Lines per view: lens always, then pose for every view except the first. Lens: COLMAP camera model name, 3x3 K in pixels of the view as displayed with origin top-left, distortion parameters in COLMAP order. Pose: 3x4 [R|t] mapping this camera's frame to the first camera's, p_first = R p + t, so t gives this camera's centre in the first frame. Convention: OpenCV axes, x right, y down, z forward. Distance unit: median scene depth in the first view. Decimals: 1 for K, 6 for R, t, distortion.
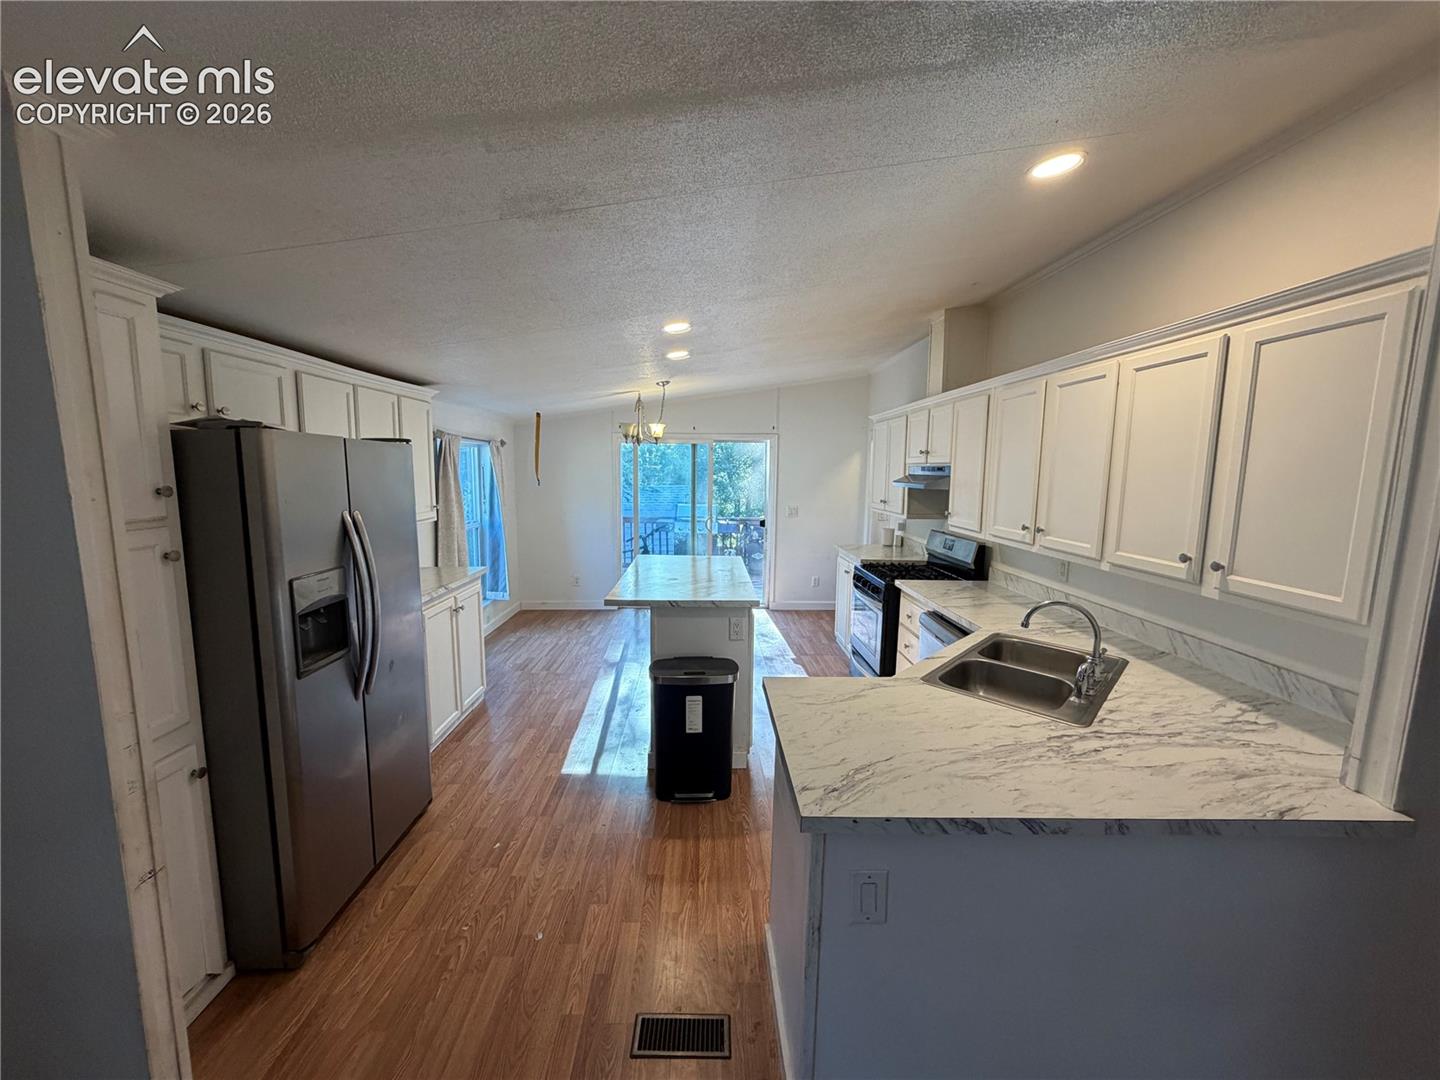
lens RADIAL K [[573.6, 0, 713.9], [0, 573.6, 537.6], [0, 0, 1]] dist [-0.000111, 0.000276]
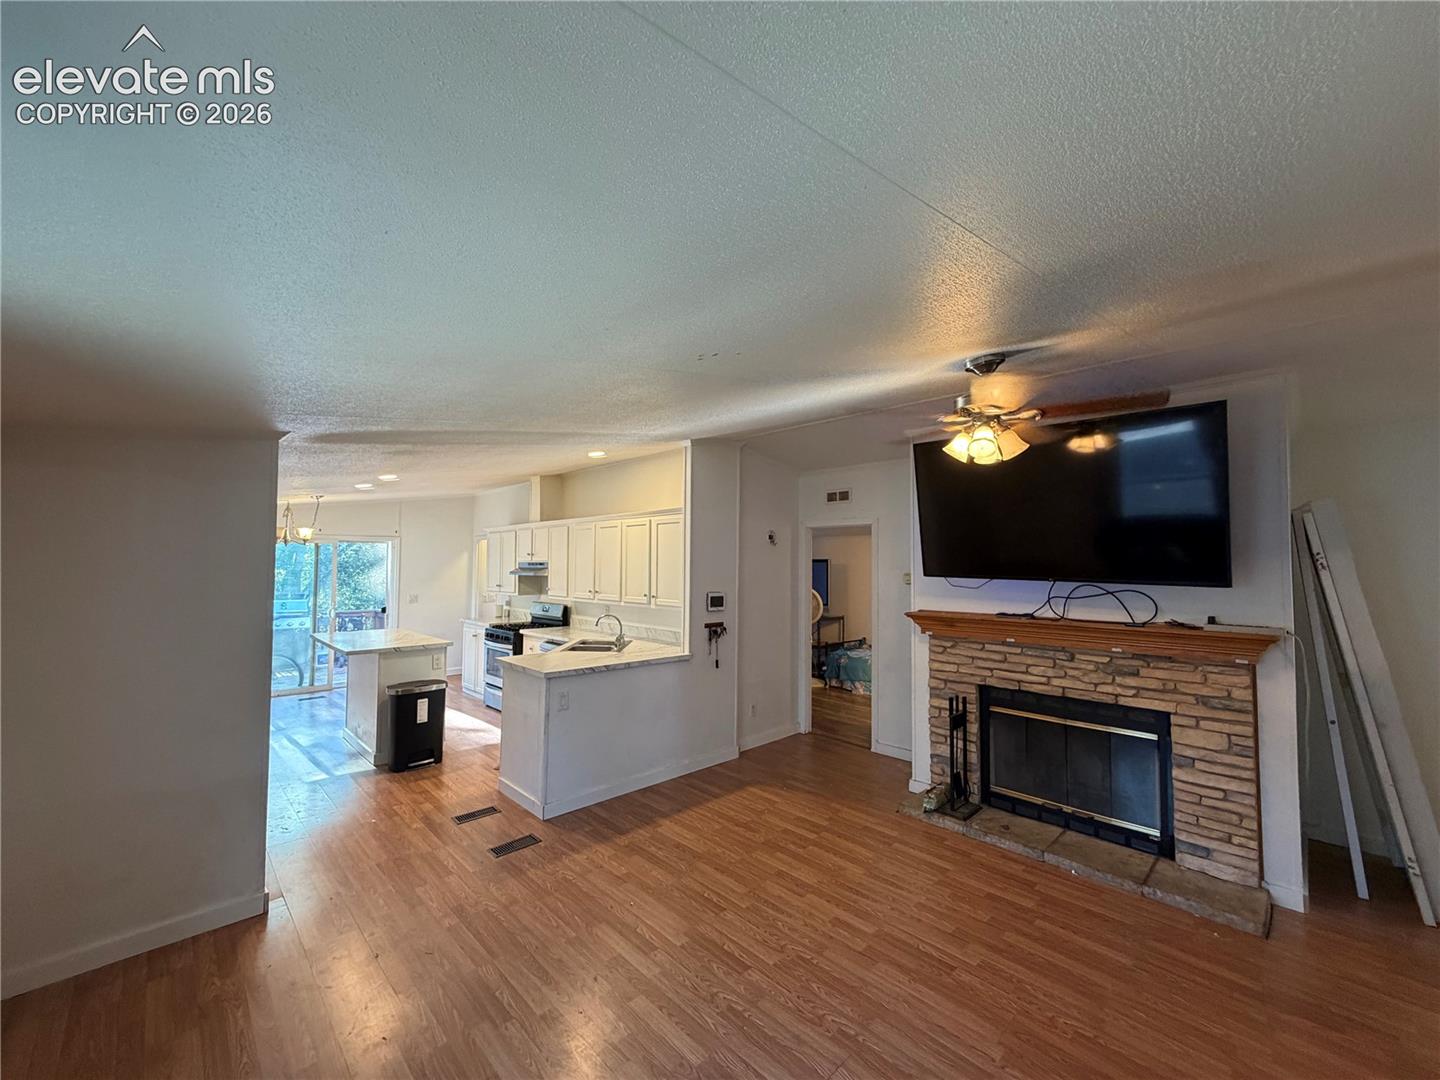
lens RADIAL K [[573.6, 0, 711.9], [0, 573.6, 546.7], [0, 0, 1]] dist [-0.000111, 0.000276]
pose [[0.734504, 0.016449, 0.678405, -0.464396], [0.084981, 0.989607, -0.116004, 0.084664], [-0.673262, 0.142857, 0.725472, -0.706364]]
